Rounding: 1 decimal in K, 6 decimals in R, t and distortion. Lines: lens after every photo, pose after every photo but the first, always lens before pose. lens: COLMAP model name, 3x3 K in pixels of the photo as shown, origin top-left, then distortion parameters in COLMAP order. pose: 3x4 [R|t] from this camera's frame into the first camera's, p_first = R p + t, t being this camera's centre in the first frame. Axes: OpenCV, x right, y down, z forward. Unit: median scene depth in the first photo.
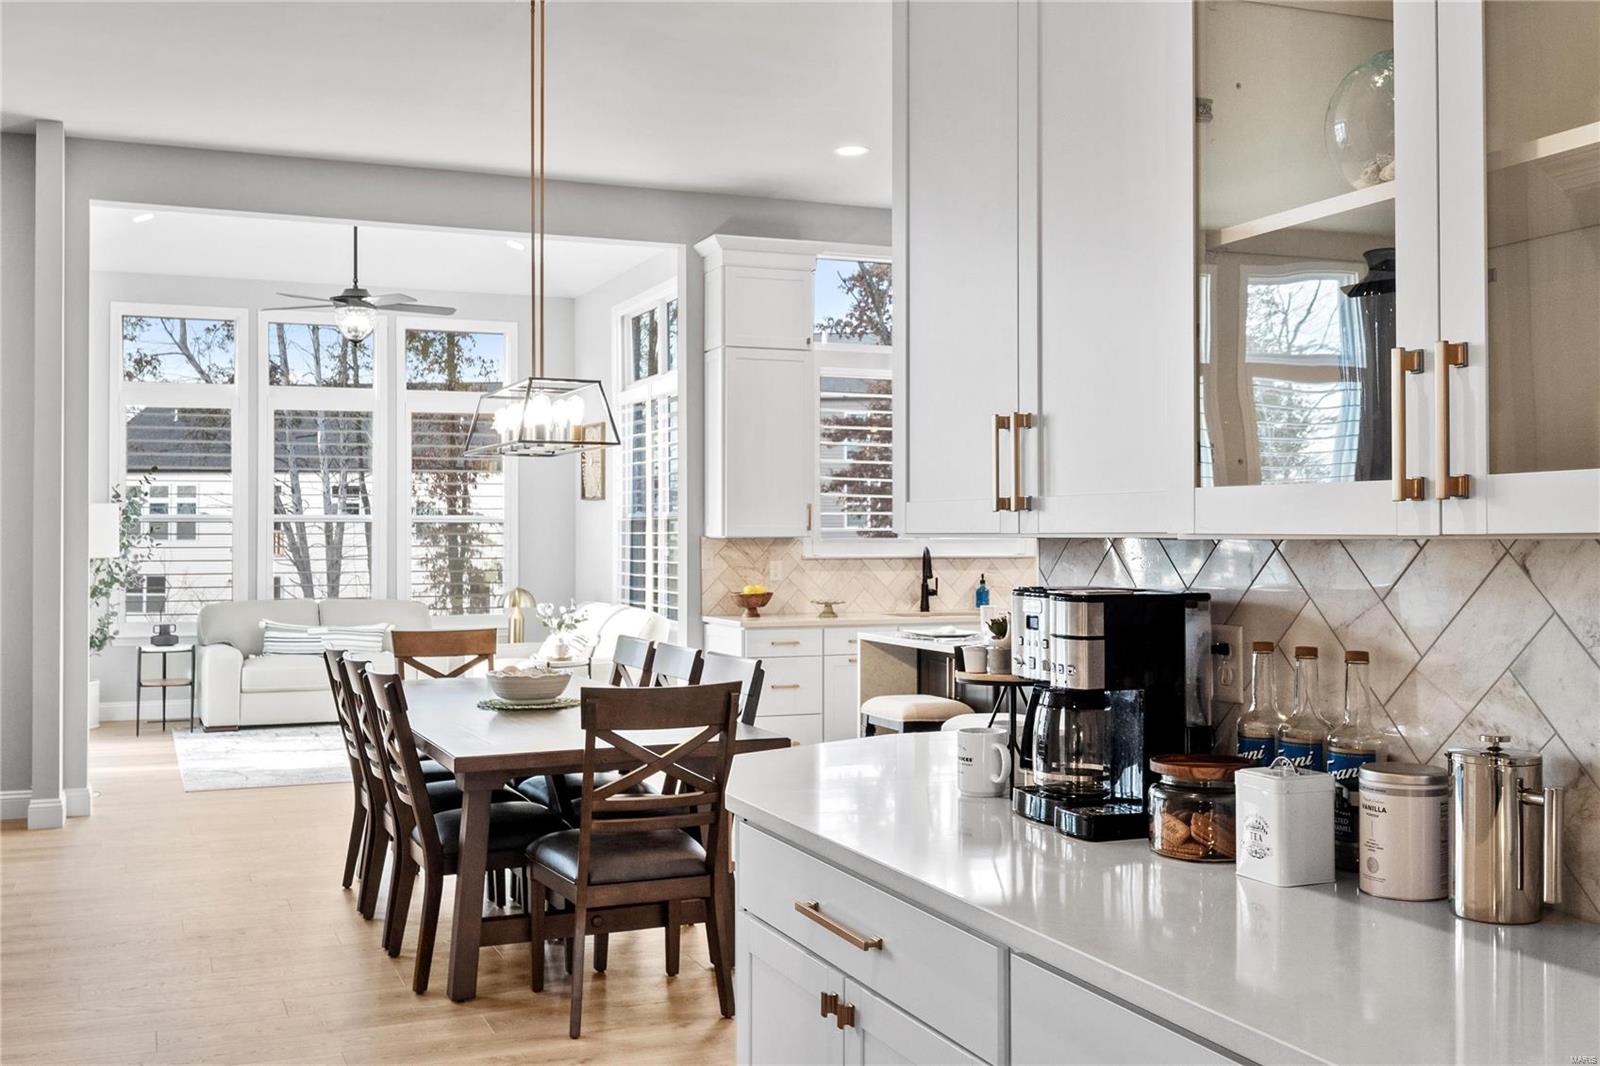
lens RADIAL K [[1582.1, 0, 800.2], [0, 1582.1, 529.5], [0, 0, 1]] dist [0.058758, -0.005721]
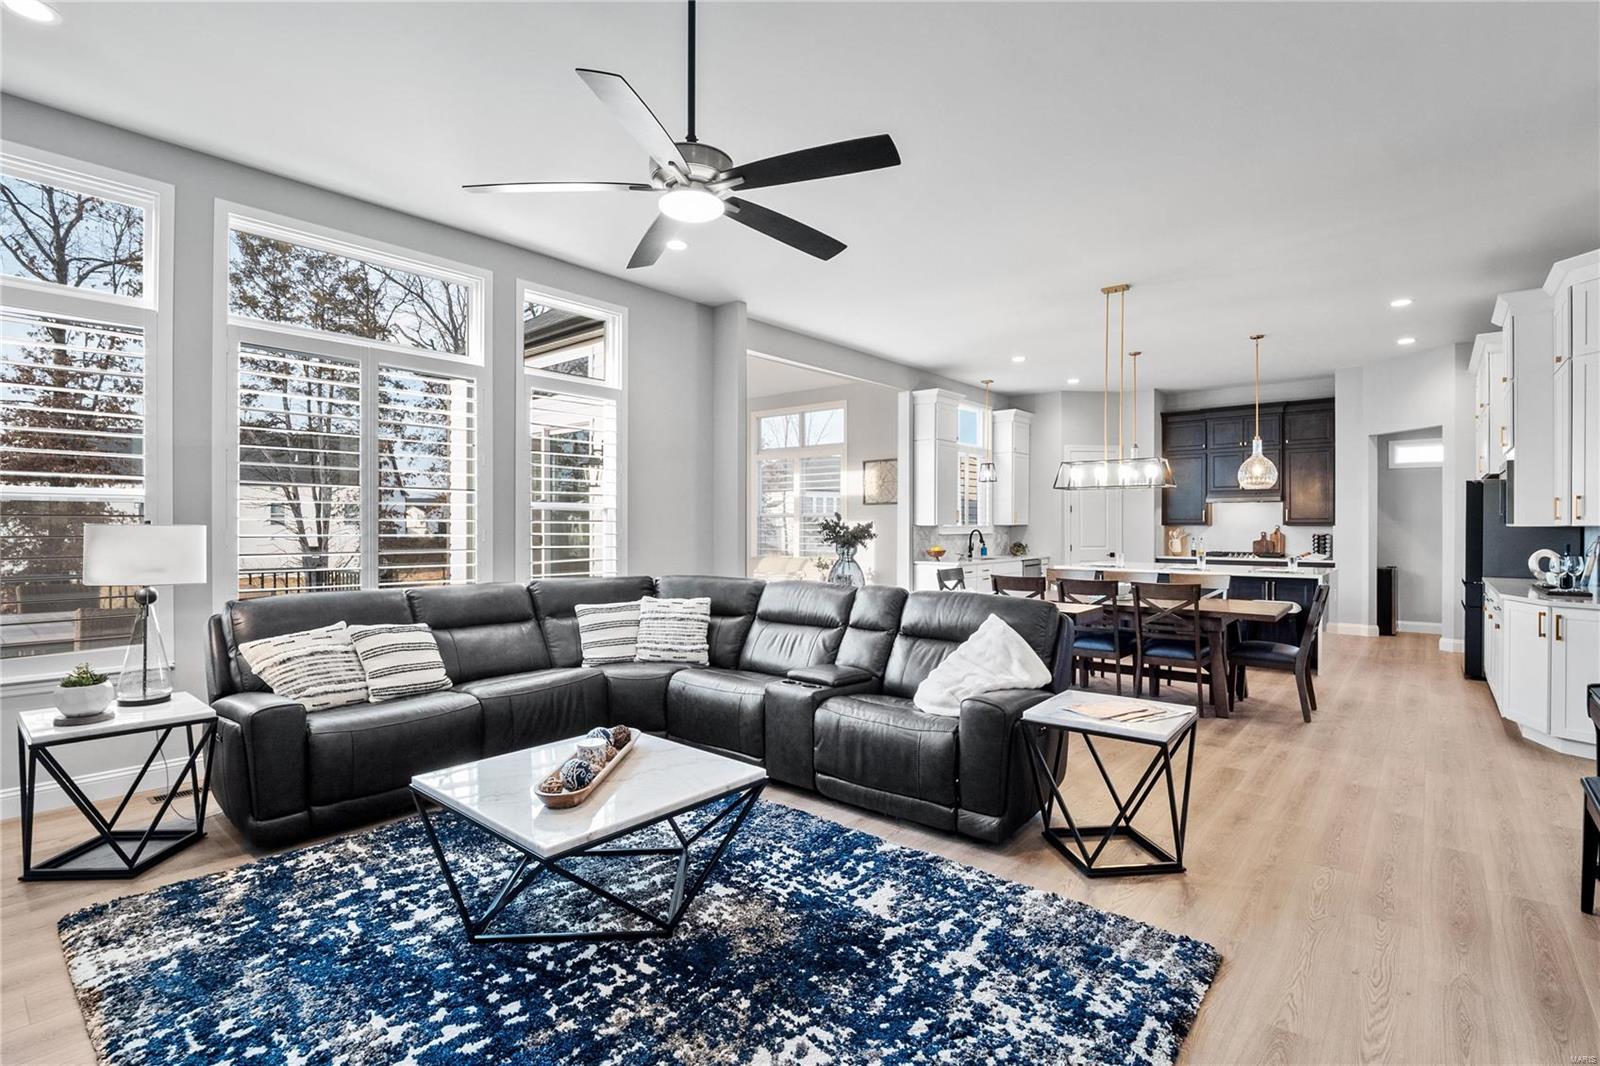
lens RADIAL K [[755.3, 0, 797.6], [0, 755.3, 526.1], [0, 0, 1]] dist [-0.015362, -0.001193]
pose [[0.888740, 0.001040, 0.458410, -0.682906], [-0.004374, 0.999971, 0.006210, 0.000601], [-0.458390, -0.007524, 0.888719, 0.147499]]
